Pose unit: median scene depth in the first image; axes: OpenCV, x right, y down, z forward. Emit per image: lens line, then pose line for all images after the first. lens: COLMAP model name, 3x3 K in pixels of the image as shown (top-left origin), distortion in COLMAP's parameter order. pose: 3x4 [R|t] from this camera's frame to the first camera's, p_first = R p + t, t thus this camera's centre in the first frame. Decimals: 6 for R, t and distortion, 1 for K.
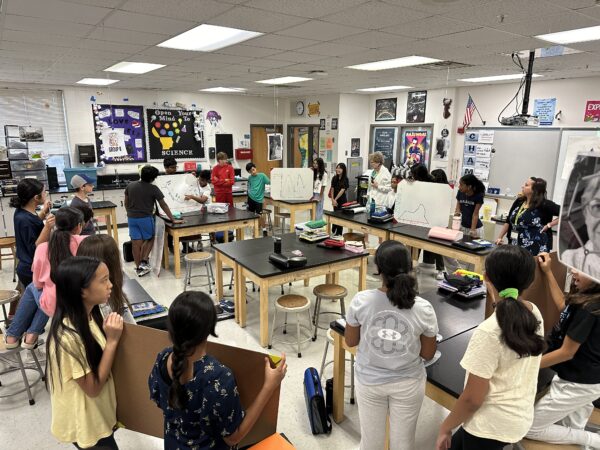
lens RADIAL K [[432.9, 0, 300.0], [0, 432.9, 225.0], [0, 0, 1]] dist [-0.002340, -0.000859]
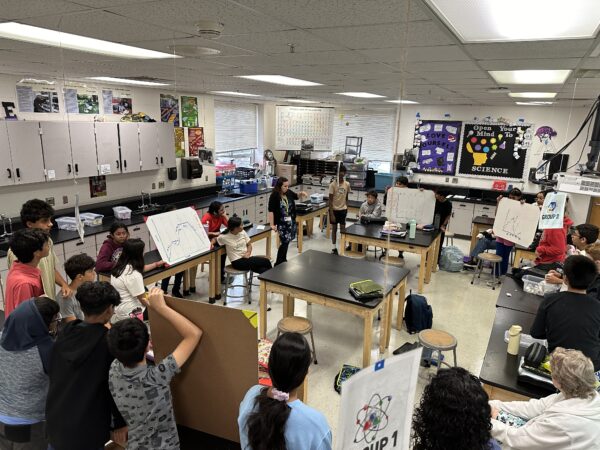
lens RADIAL K [[432.9, 0, 300.0], [0, 432.9, 225.0], [0, 0, 1]] dist [-0.002340, -0.000859]
pose [[0.450167, 0.216106, -0.866400, 0.391484], [-0.219950, 0.967213, 0.126969, -0.080991], [0.865432, 0.133407, 0.482940, 0.201190]]
